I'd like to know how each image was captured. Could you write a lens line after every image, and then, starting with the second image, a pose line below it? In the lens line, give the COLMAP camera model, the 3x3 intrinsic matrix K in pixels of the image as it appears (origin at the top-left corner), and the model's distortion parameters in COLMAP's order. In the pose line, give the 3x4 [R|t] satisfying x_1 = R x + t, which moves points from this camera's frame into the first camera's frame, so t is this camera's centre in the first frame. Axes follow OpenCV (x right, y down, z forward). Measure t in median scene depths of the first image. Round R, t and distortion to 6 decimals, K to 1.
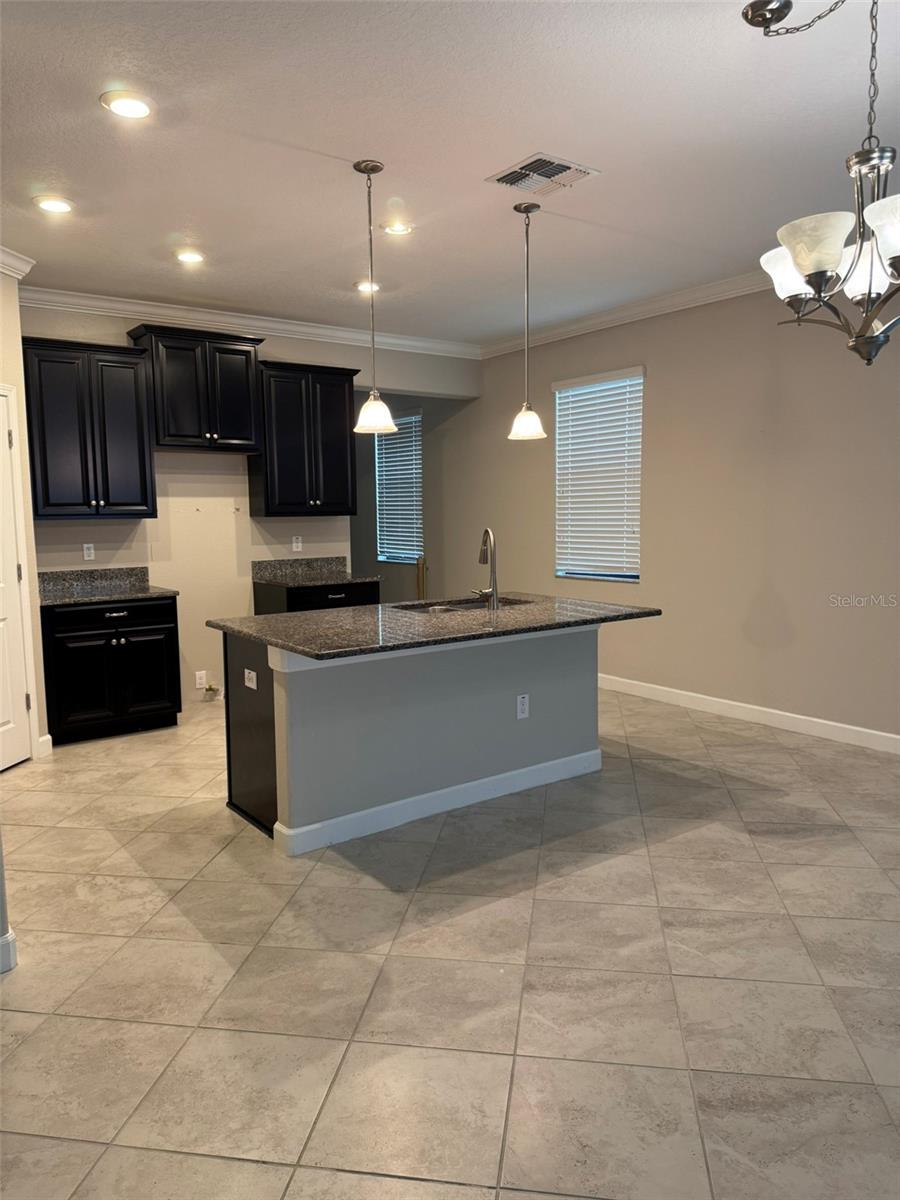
lens RADIAL K [[833.3, 0, 450.0], [0, 833.3, 600.0], [0, 0, 1]] dist [0.087143, -0.099436]
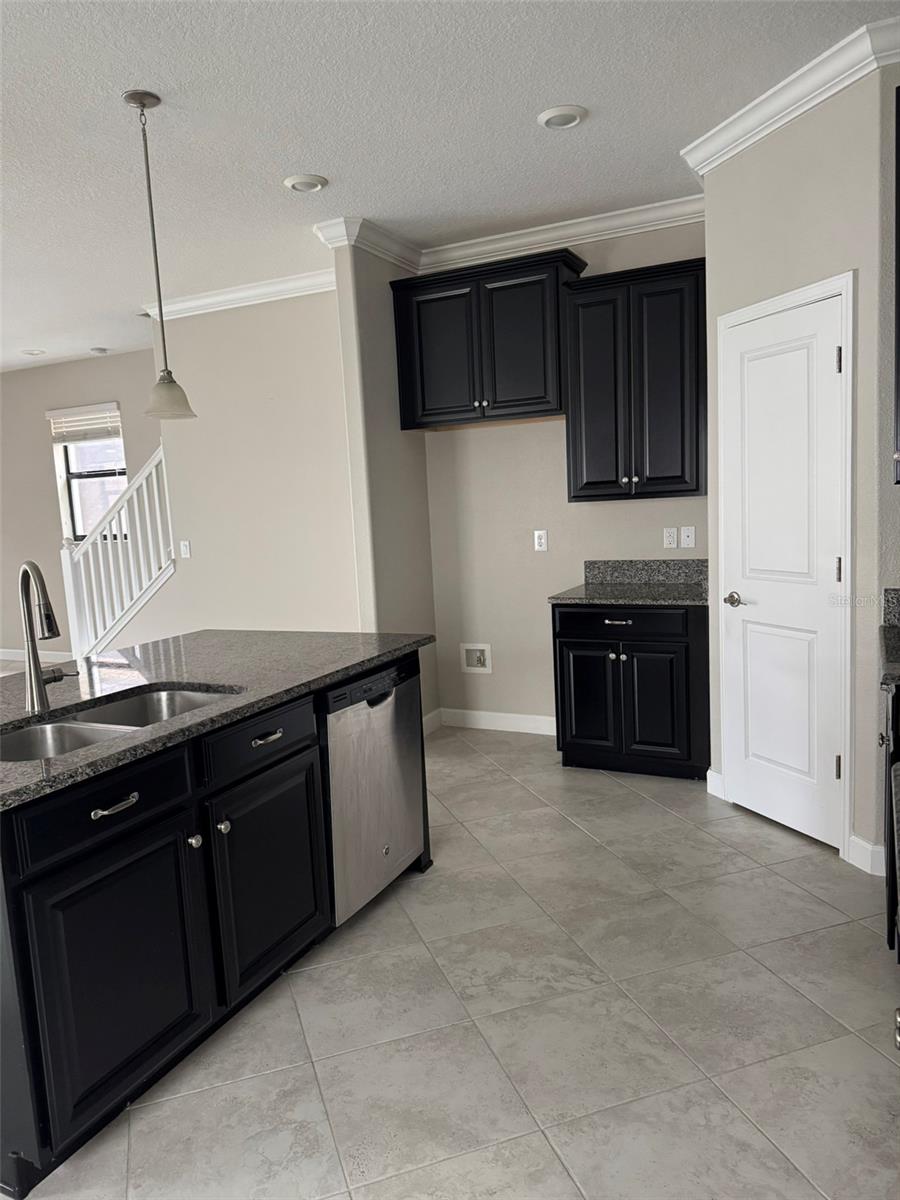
lens RADIAL K [[843.8, 0, 437.0], [0, 843.8, 600.4], [0, 0, 1]] dist [0.054299, -0.059997]
pose [[-0.885533, 0.115172, -0.450074, 0.059215], [0.013347, 0.974691, 0.223159, -0.162392], [0.464384, 0.191607, -0.864658, 1.452038]]
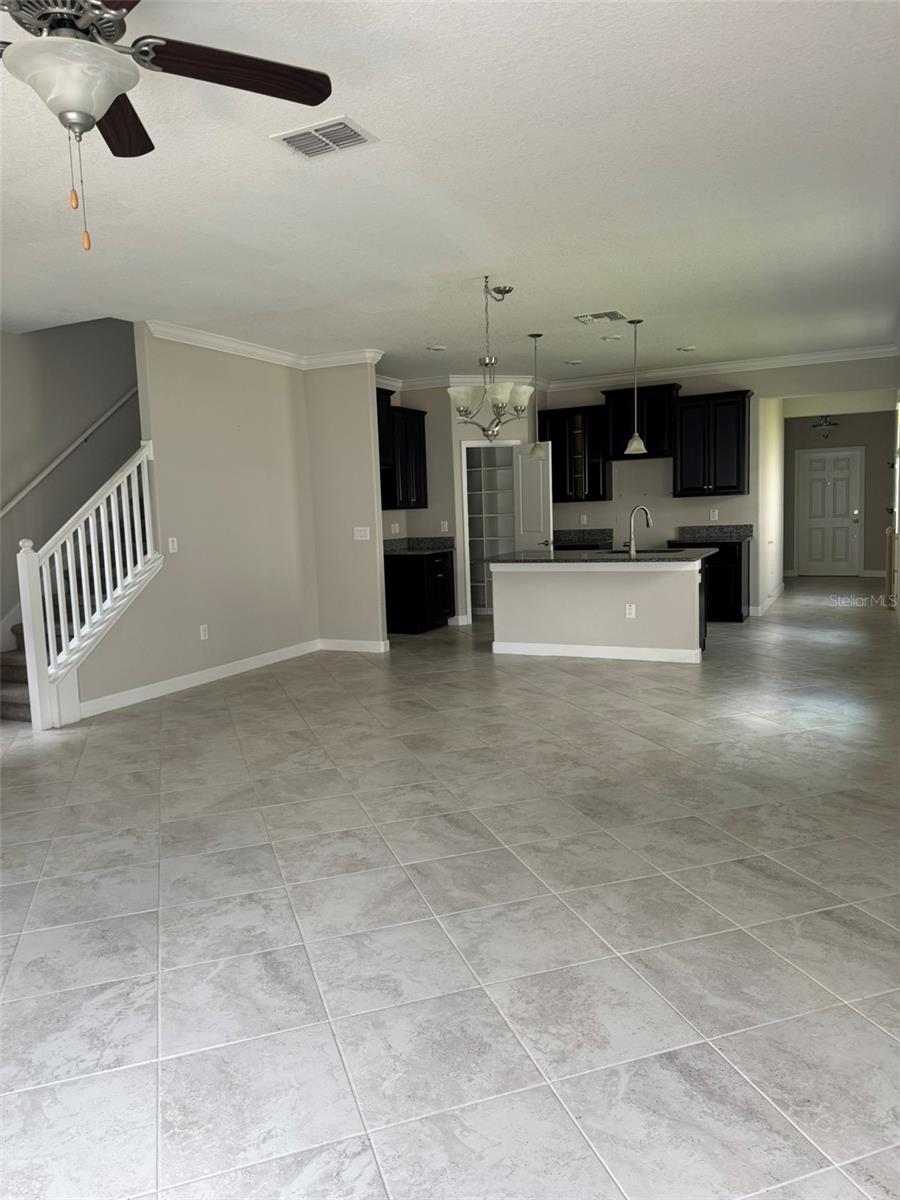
lens RADIAL K [[833.3, 0, 450.0], [0, 833.3, 600.0], [0, 0, 1]] dist [0.087143, -0.099436]
pose [[0.458509, 0.095315, -0.883563, 1.287300], [-0.065954, 0.995140, 0.073126, 0.003654], [0.886239, 0.024746, 0.462567, -0.108133]]
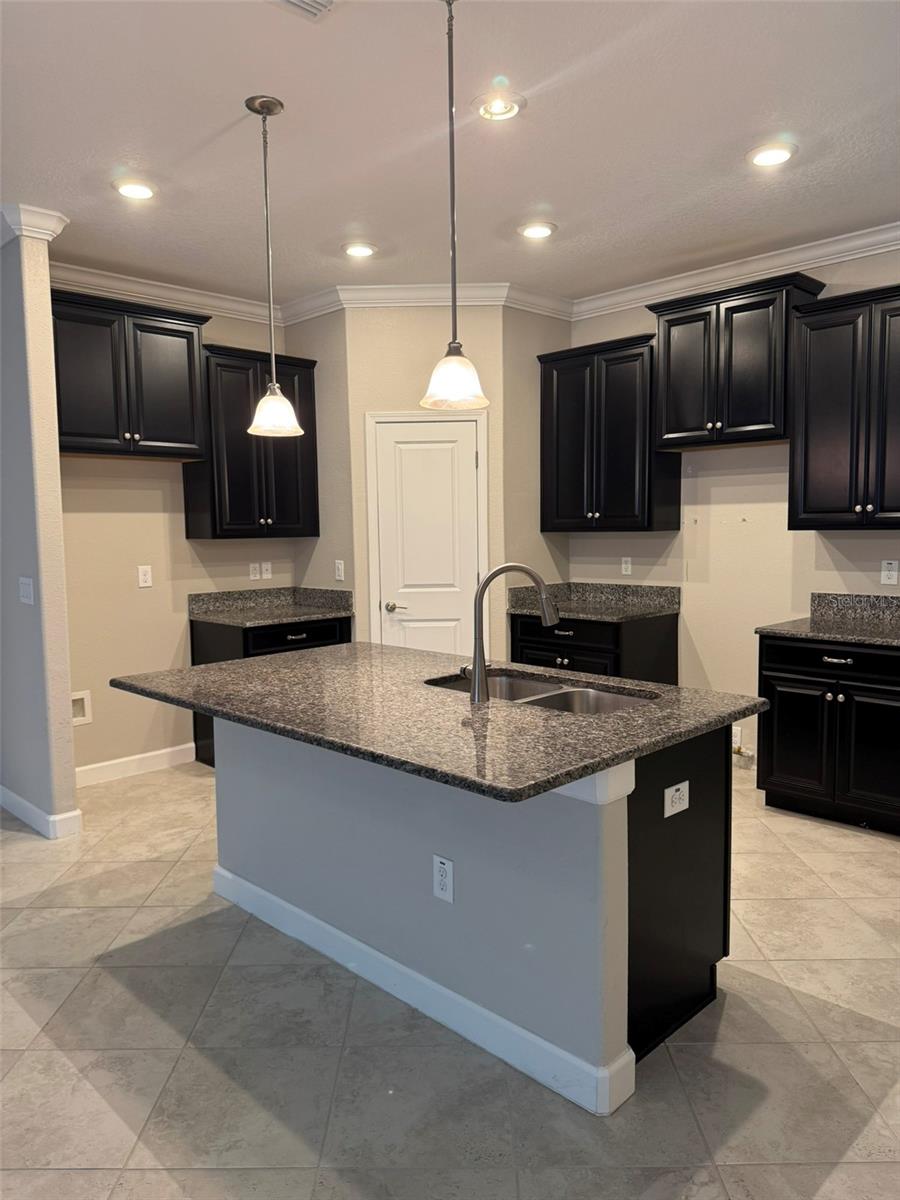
lens RADIAL K [[845.7, 0, 450.0], [0, 845.7, 600.0], [0, 0, 1]] dist [0.056538, -0.103754]
pose [[0.146484, 0.101460, -0.983996, 0.576866], [-0.094888, 0.991581, 0.088116, -0.101856], [0.984652, 0.080461, 0.154878, 0.810406]]
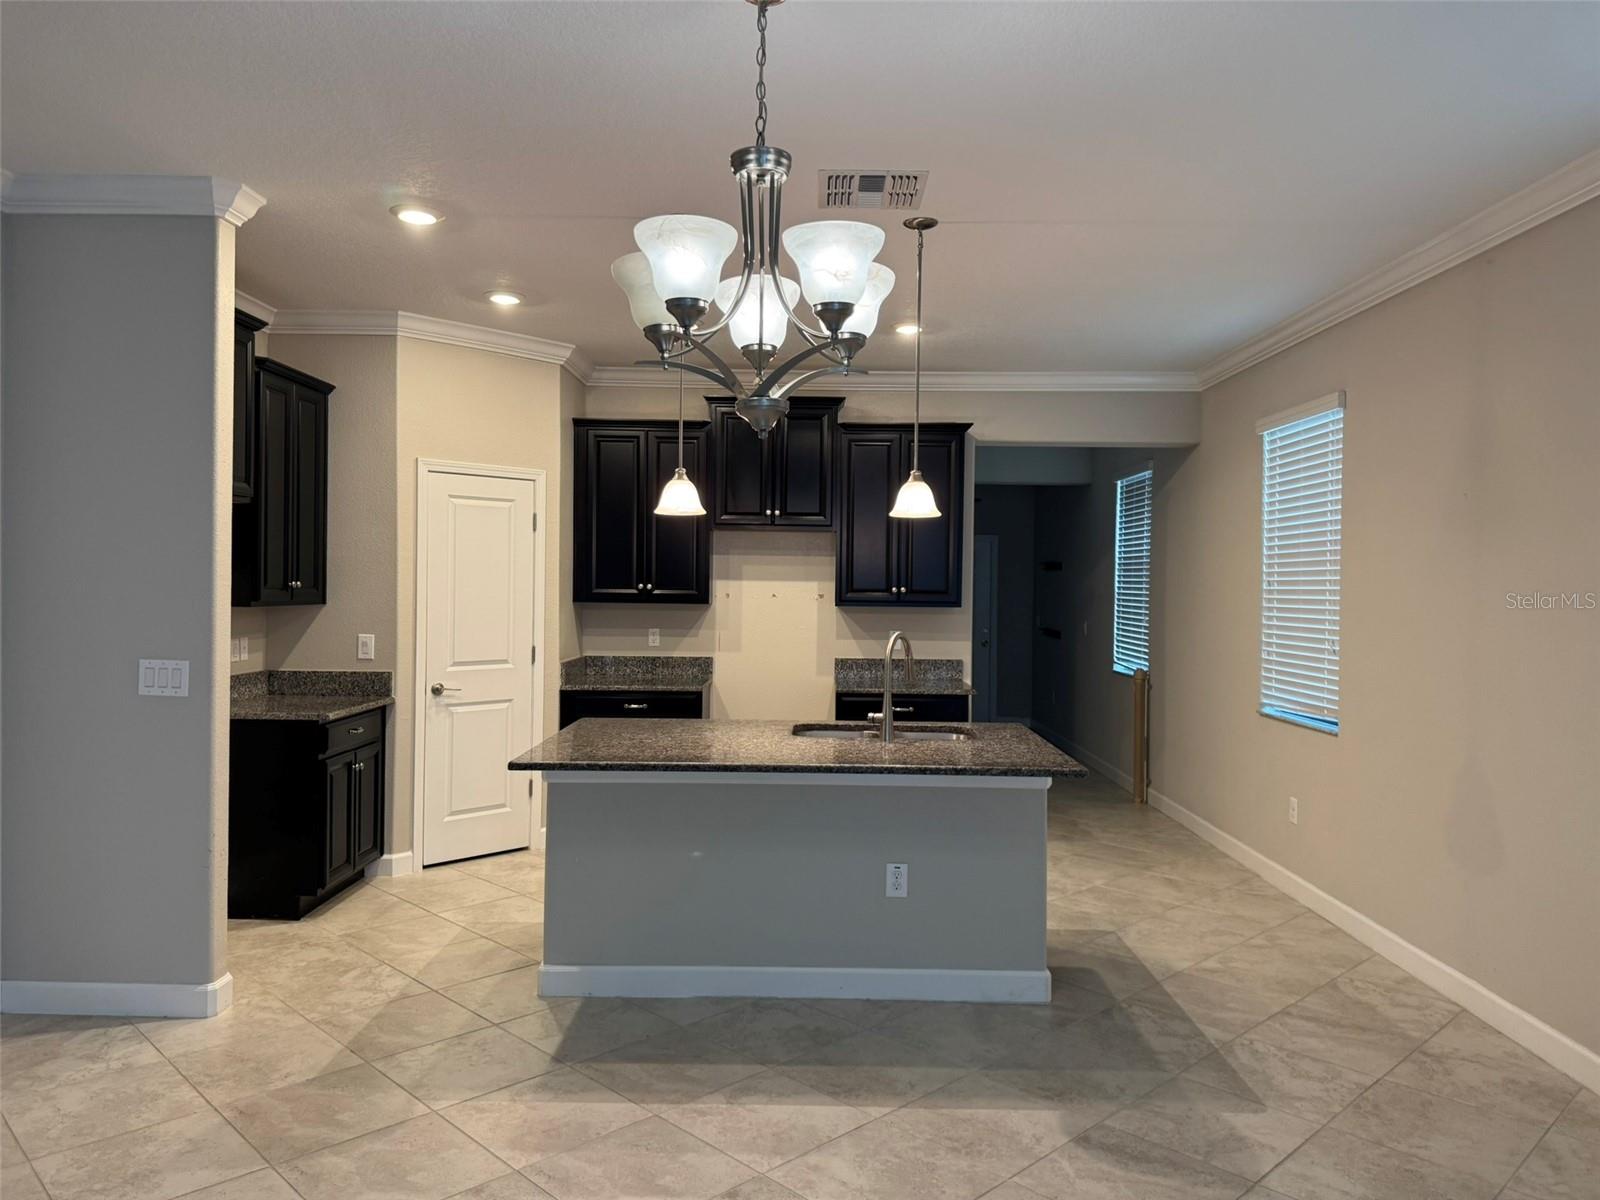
lens RADIAL K [[1122.2, 0, 816.2], [0, 1122.2, 585.1], [0, 0, 1]] dist [0.054579, -0.076321]
pose [[0.806392, 0.024754, -0.590863, 0.543287], [-0.088829, 0.992858, -0.079635, -0.038794], [0.584672, 0.116703, 0.802832, 0.128598]]
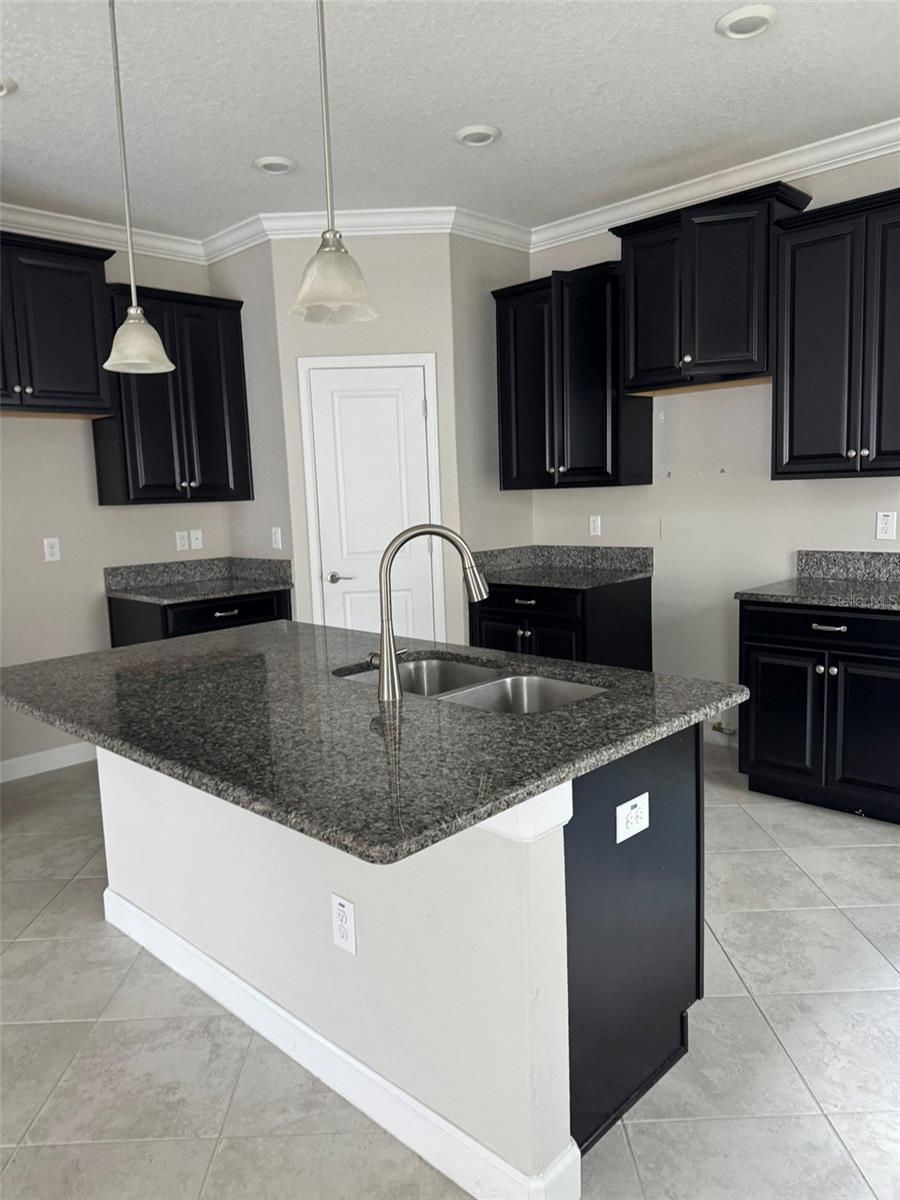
lens RADIAL K [[841.6, 0, 450.6], [0, 841.6, 595.5], [0, 0, 1]] dist [0.054579, -0.076321]
pose [[0.162602, 0.135134, -0.977394, 0.471960], [-0.073628, 0.989477, 0.124555, -0.100116], [0.983941, 0.051710, 0.170840, 0.873571]]
